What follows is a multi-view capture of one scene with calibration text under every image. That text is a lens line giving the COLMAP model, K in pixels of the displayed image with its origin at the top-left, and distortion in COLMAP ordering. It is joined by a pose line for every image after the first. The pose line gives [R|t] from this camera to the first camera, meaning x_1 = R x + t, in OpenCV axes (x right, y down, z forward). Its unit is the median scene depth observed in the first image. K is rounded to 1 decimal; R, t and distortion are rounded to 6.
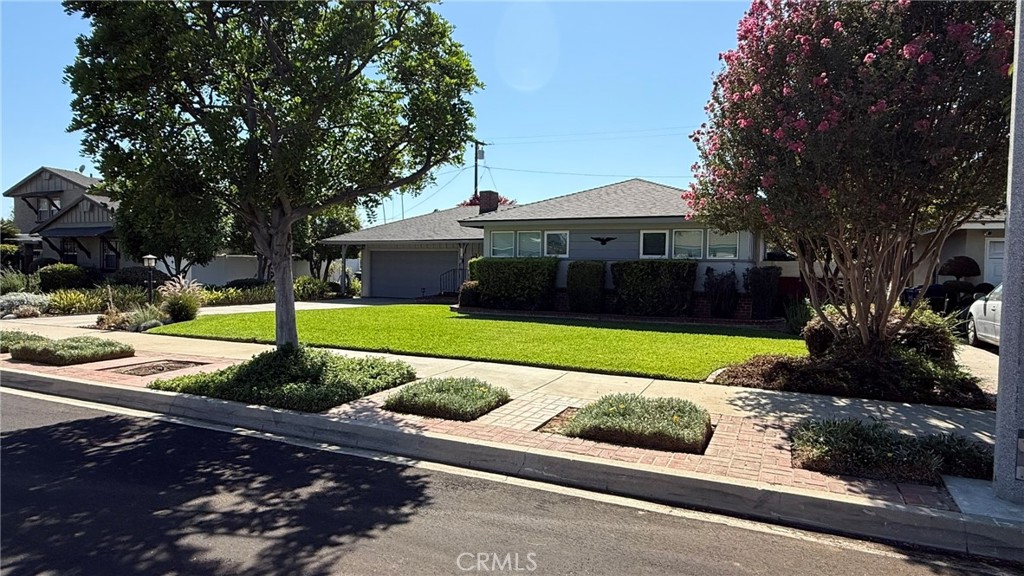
lens RADIAL K [[595.0, 0, 510.7], [0, 595.0, 288.0], [0, 0, 1]] dist [-0.003876, 0.000275]
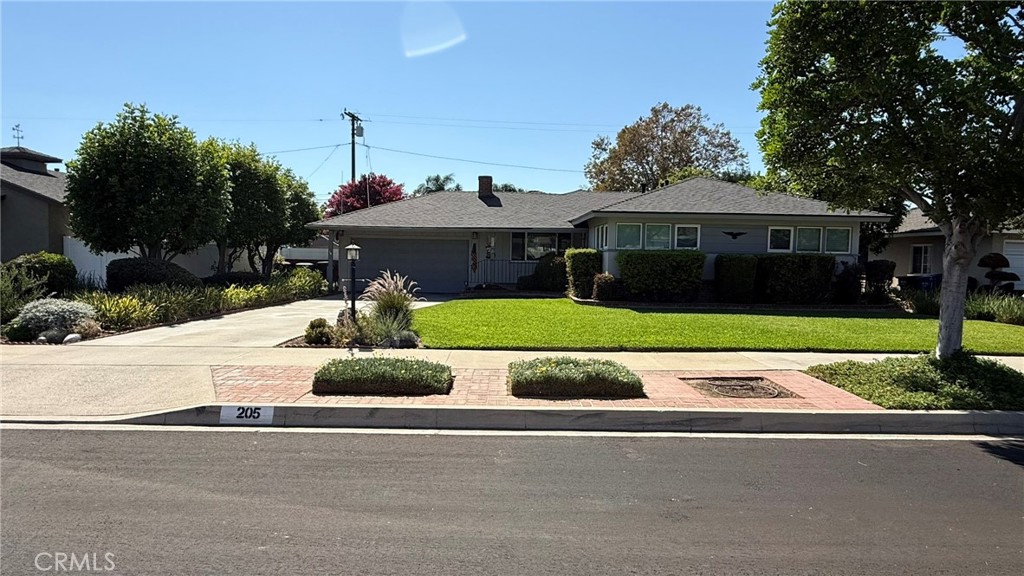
lens RADIAL K [[595.0, 0, 511.0], [0, 595.0, 287.9], [0, 0, 1]] dist [-0.003876, 0.000275]
pose [[0.897625, -0.021362, 0.440243, -0.658762], [0.011089, 0.999603, 0.025893, -0.016093], [-0.440621, -0.018360, 0.897505, 0.206307]]
